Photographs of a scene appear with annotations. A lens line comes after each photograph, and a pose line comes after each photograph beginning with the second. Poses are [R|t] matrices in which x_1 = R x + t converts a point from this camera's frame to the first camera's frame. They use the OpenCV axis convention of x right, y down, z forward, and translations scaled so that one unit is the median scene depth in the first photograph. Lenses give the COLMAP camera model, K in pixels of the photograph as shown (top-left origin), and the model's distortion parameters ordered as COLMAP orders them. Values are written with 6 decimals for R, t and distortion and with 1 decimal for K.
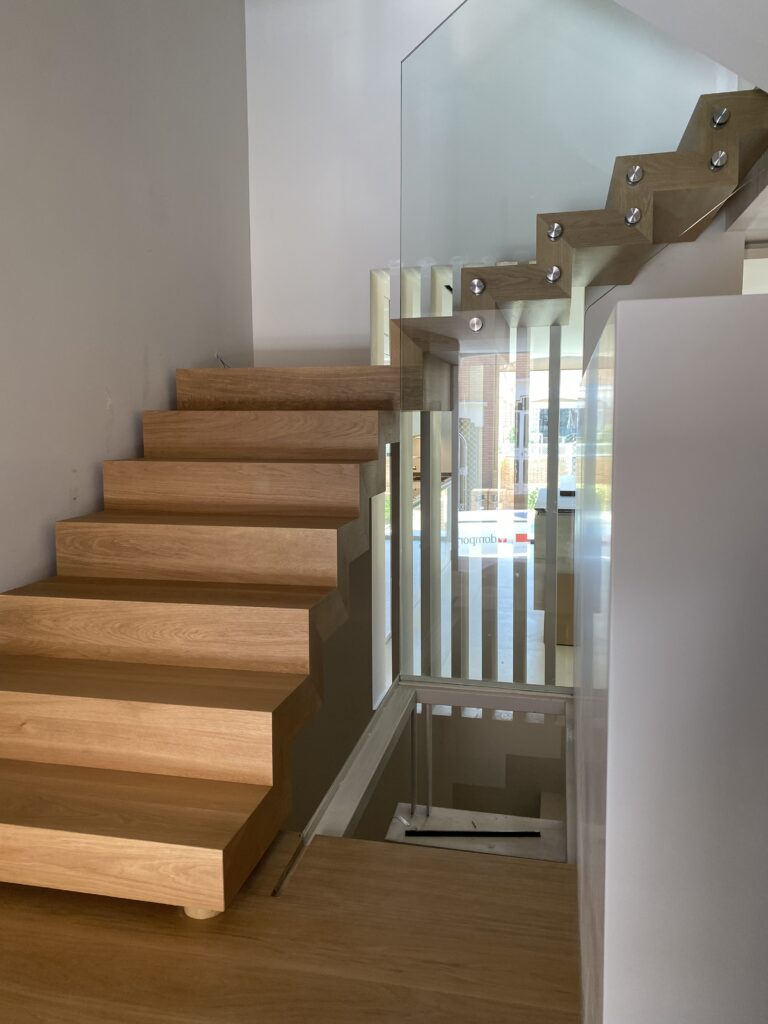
lens RADIAL K [[778.9, 0, 384.0], [0, 778.9, 512.0], [0, 0, 1]] dist [0.013022, 0.001476]
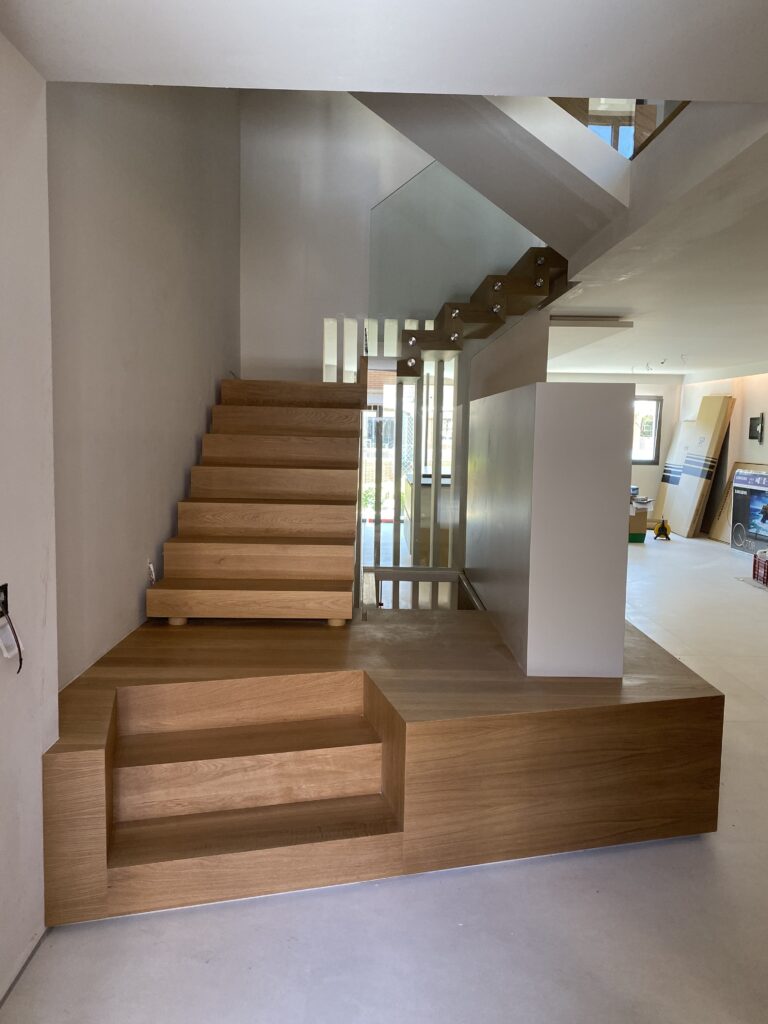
lens RADIAL K [[778.9, 0, 384.0], [0, 778.9, 512.0], [0, 0, 1]] dist [0.013022, 0.001476]
pose [[0.971693, 0.002663, 0.236232, -0.362072], [-0.000657, 0.999963, -0.008571, 0.114190], [-0.236246, 0.008173, 0.971659, -0.701886]]
